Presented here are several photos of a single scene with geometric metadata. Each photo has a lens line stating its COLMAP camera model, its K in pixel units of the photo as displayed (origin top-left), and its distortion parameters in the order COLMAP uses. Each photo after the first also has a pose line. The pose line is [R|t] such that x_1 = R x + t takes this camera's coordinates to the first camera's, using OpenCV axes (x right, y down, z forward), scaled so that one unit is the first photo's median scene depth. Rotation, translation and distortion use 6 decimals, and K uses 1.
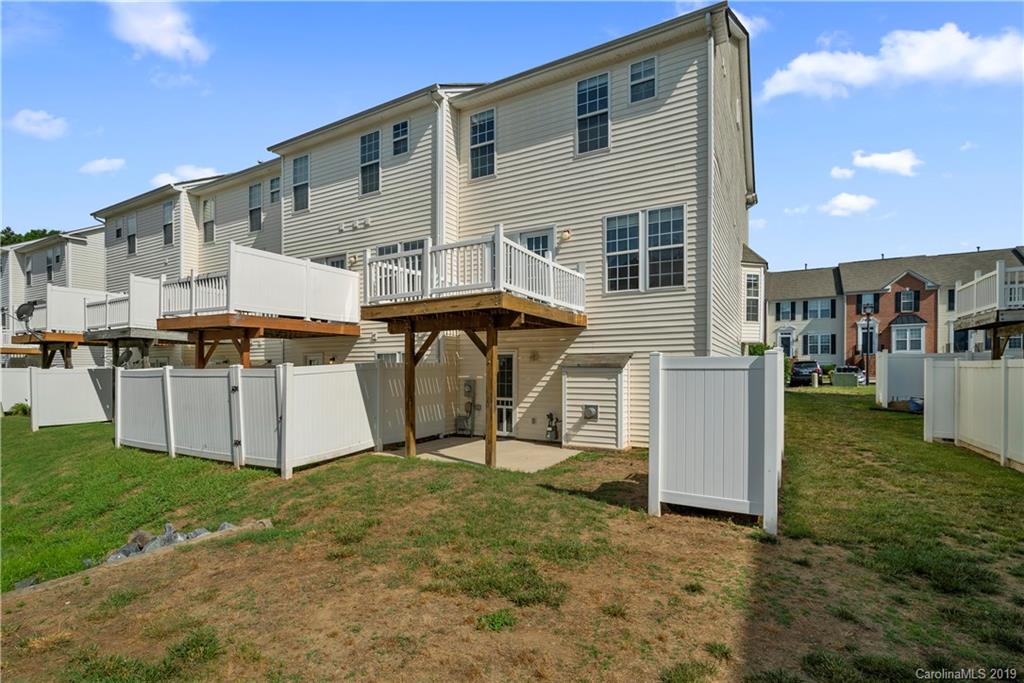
lens RADIAL K [[469.3, 0, 520.5], [0, 469.3, 371.6], [0, 0, 1]] dist [-0.005258, 0.002370]
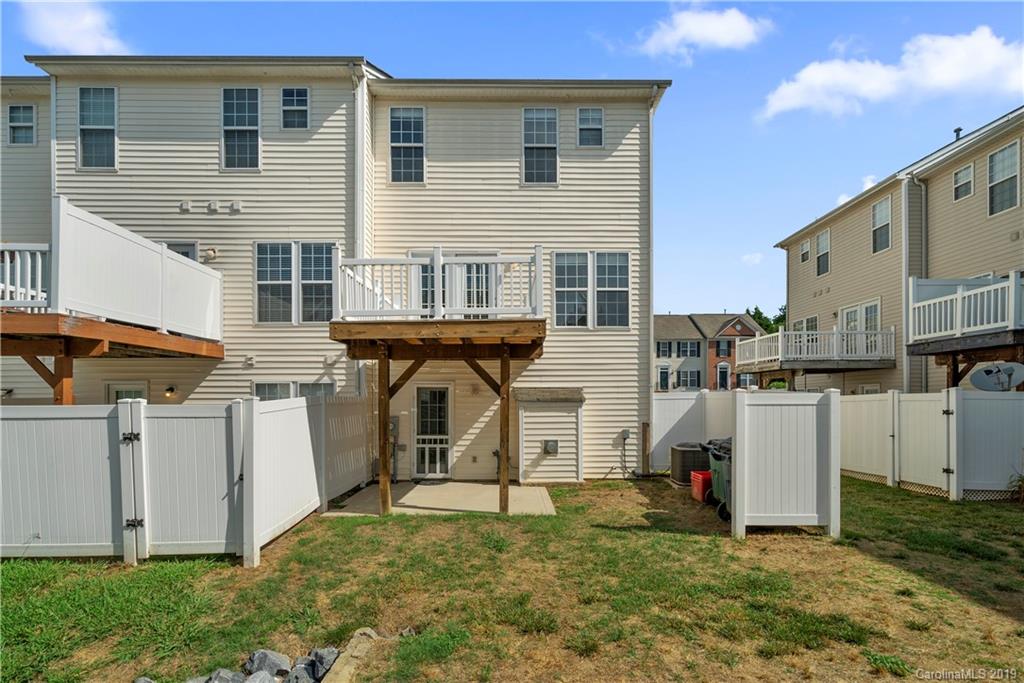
lens RADIAL K [[469.3, 0, 512.8], [0, 469.3, 402.8], [0, 0, 1]] dist [-0.005258, 0.002370]
pose [[0.869110, -0.002147, 0.494614, -0.403535], [0.003521, 0.999992, -0.001846, -0.005115], [-0.494606, 0.003345, 0.869111, 0.177014]]
